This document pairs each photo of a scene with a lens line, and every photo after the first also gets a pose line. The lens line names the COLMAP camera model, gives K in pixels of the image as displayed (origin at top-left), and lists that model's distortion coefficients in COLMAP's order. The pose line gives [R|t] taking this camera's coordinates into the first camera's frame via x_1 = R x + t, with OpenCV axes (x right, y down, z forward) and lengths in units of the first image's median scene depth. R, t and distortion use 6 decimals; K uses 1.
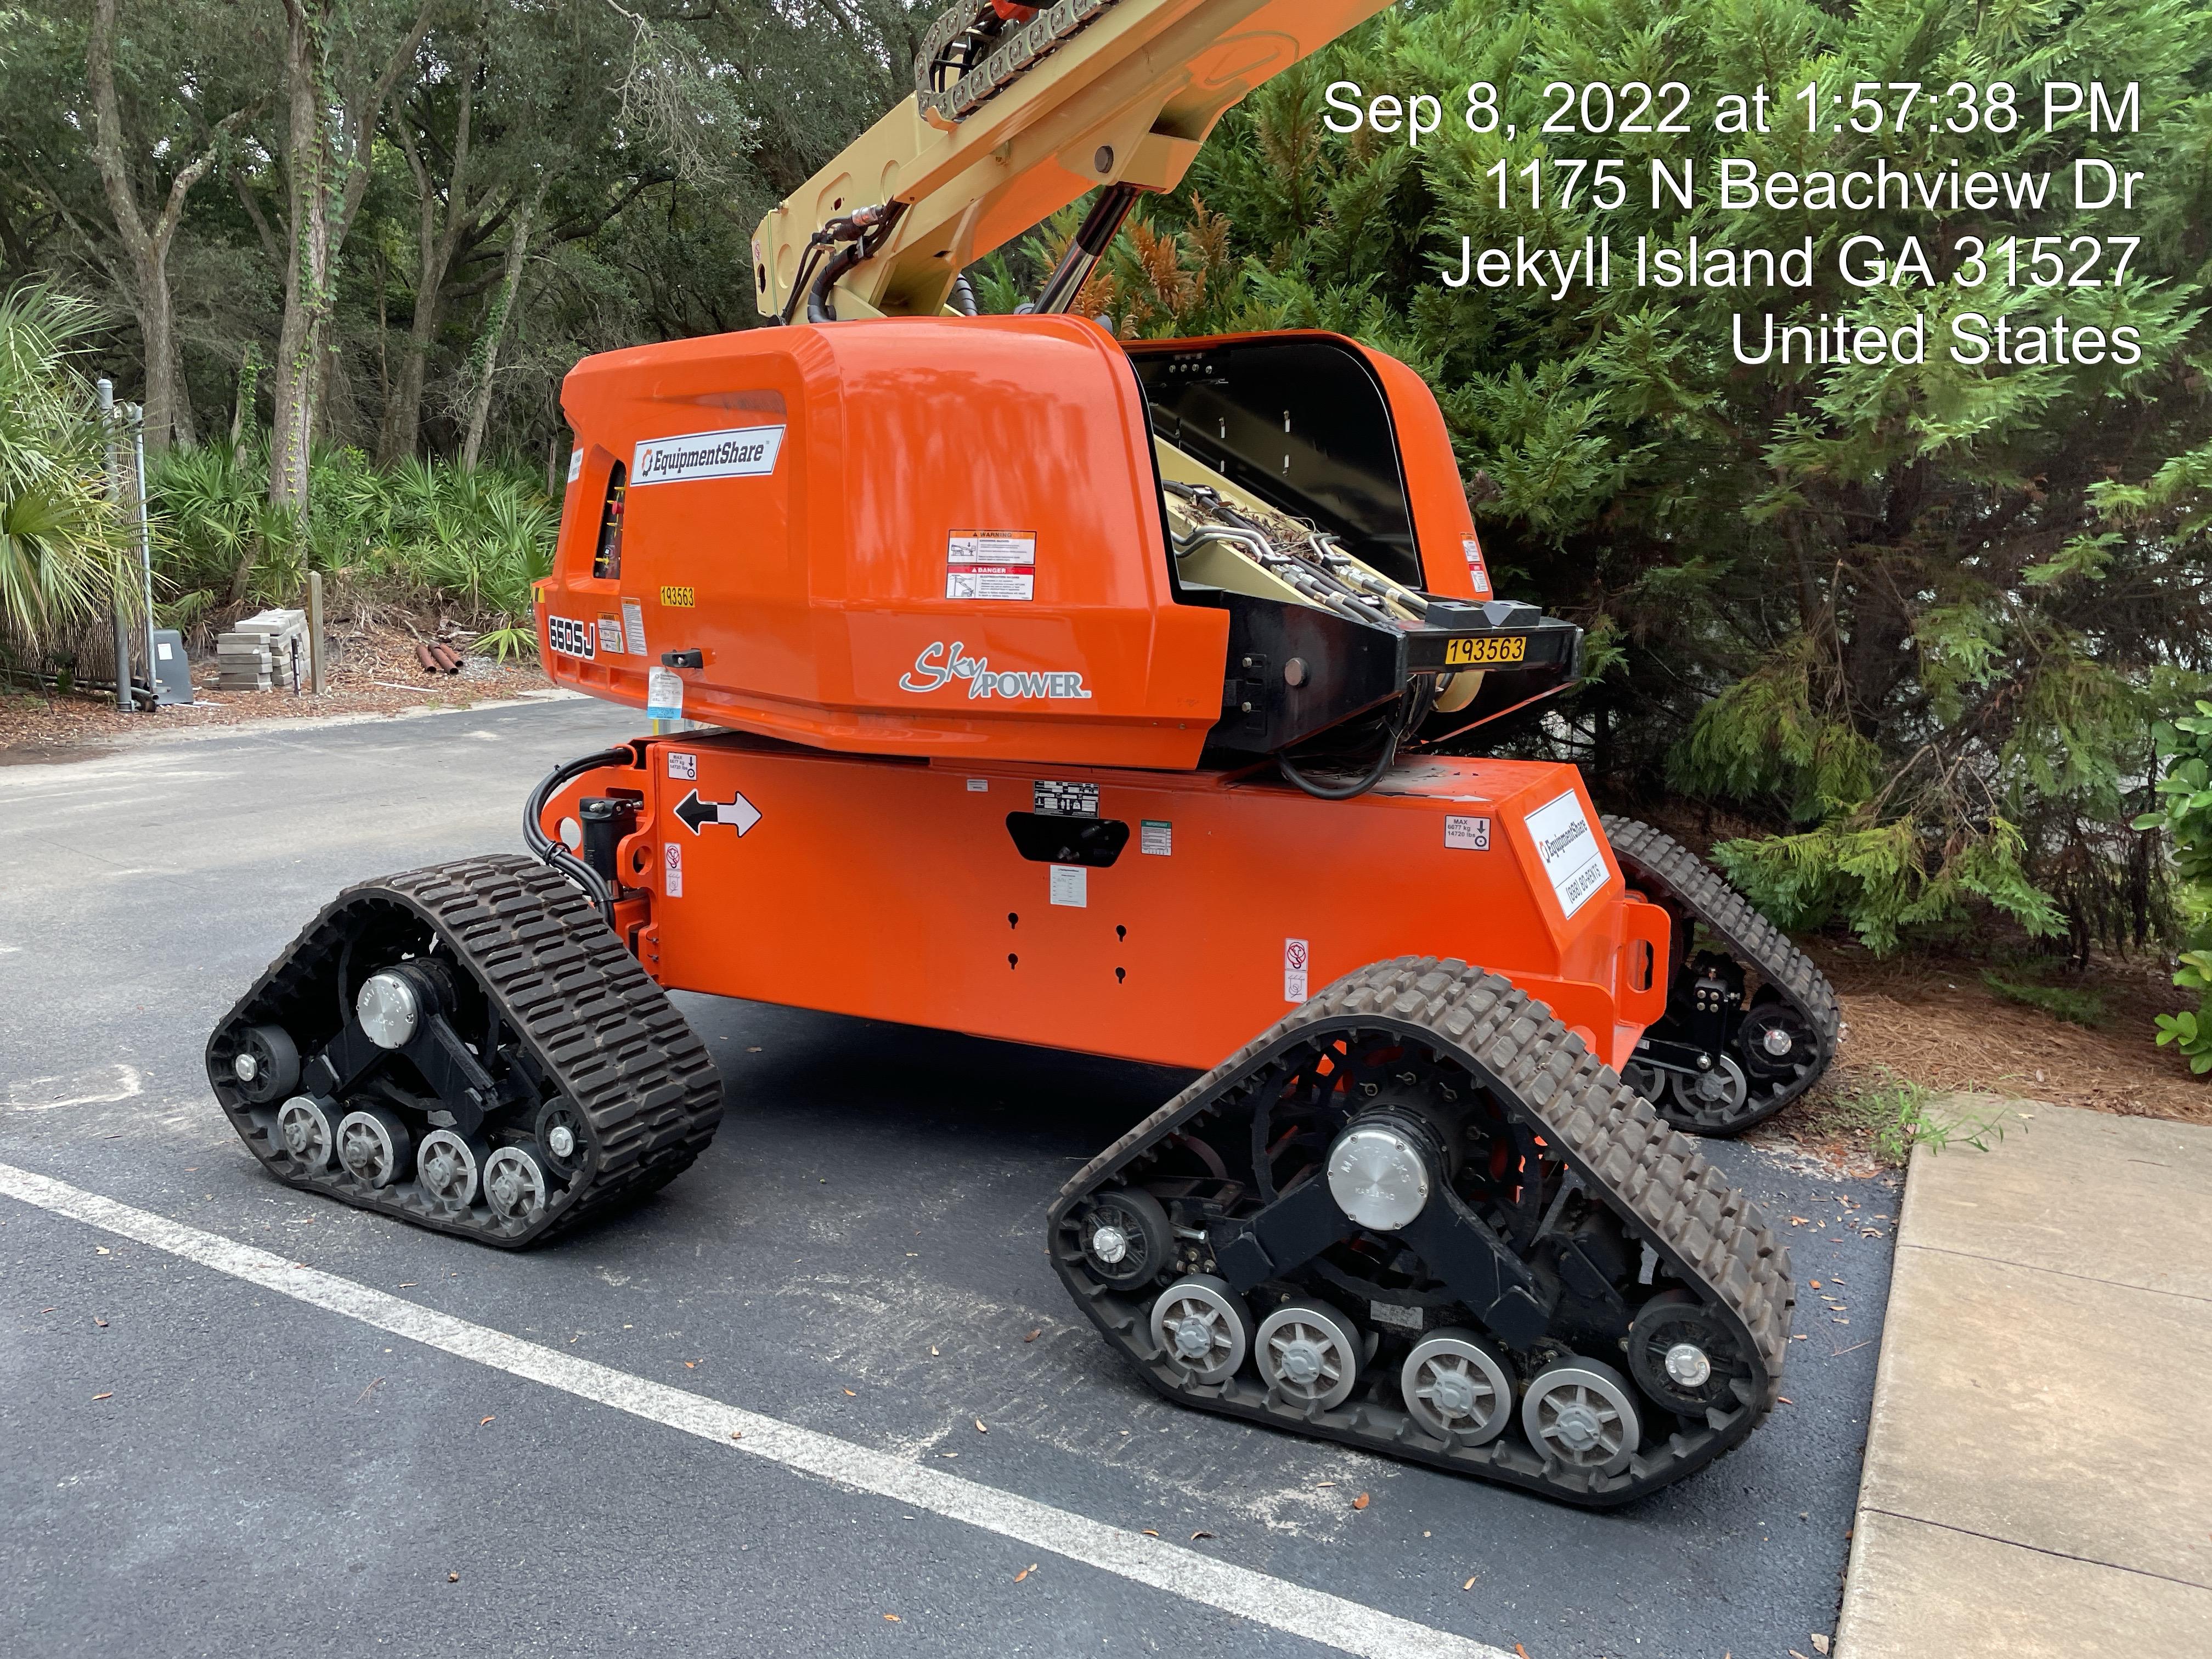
lens RADIAL K [[1755.1, 0, 1106.0], [0, 1755.1, 829.5], [0, 0, 1]] dist [0.048434, -0.012459]
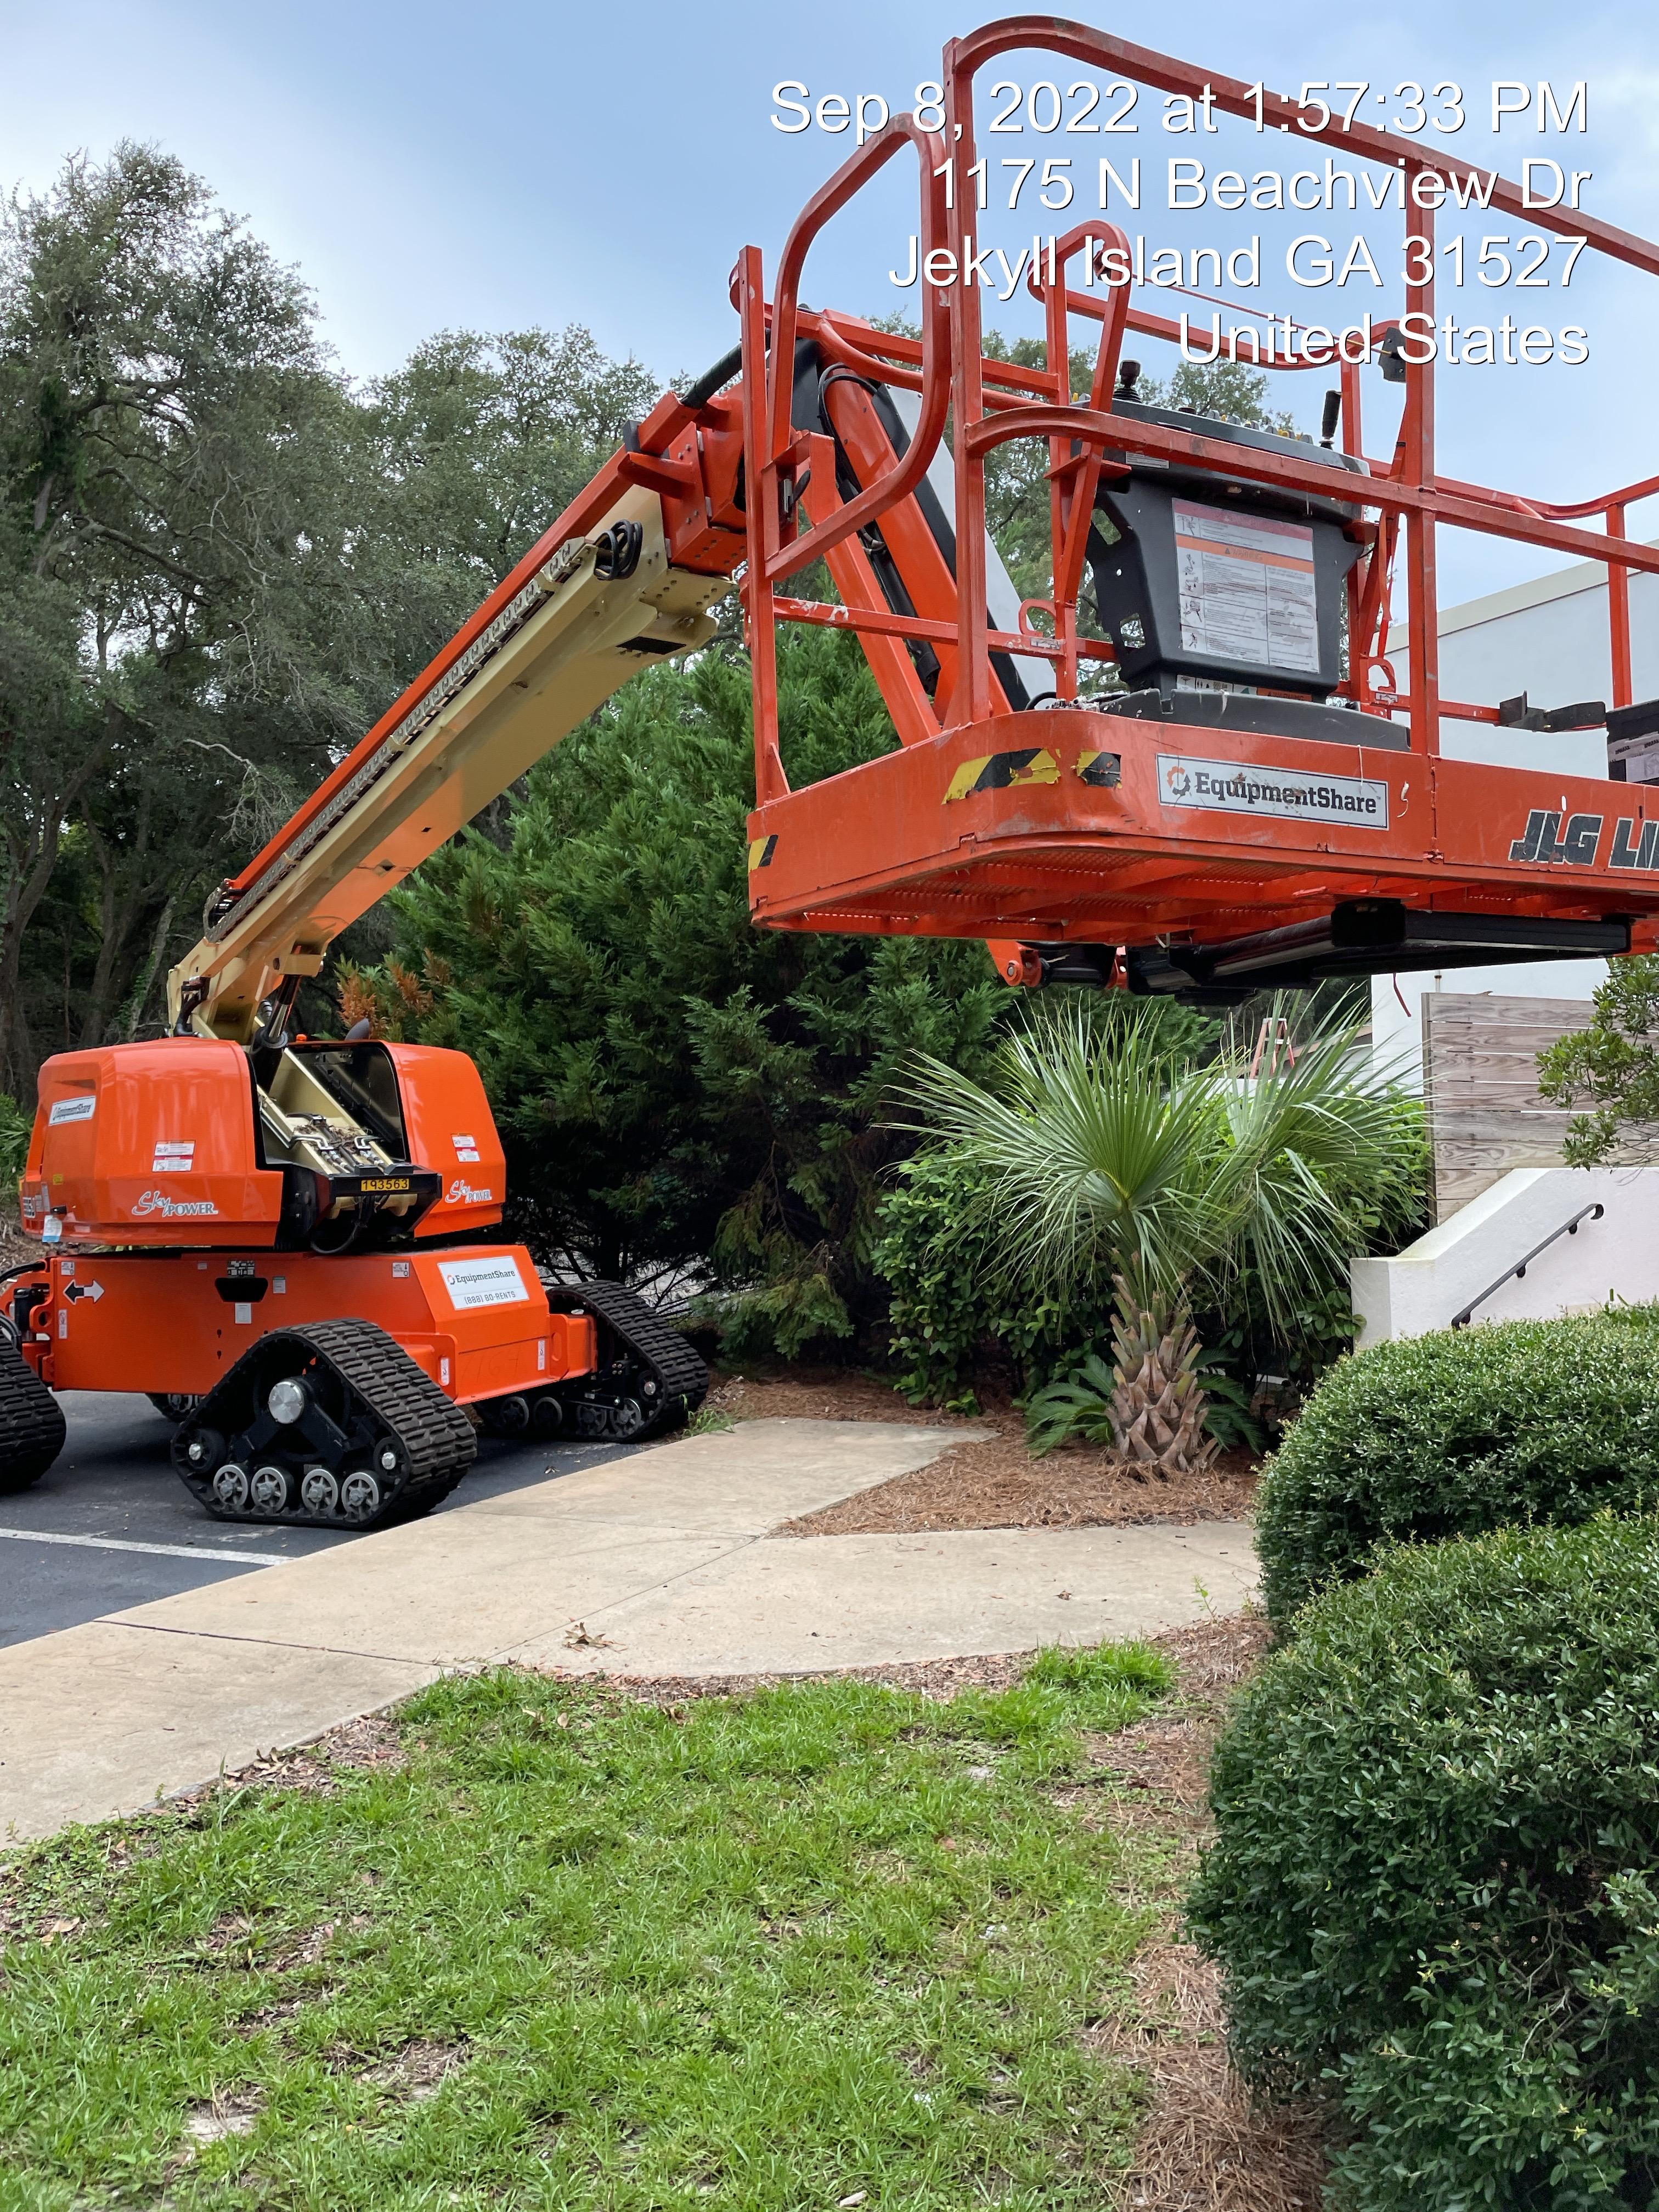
lens RADIAL K [[1708.3, 0, 853.7], [0, 1708.3, 1093.9], [0, 0, 1]] dist [0.026301, -0.011302]
pose [[0.998515, -0.038742, 0.038306, 0.620811], [0.045301, 0.980990, -0.188695, 0.191280], [-0.030268, 0.190150, 0.981288, -1.013342]]
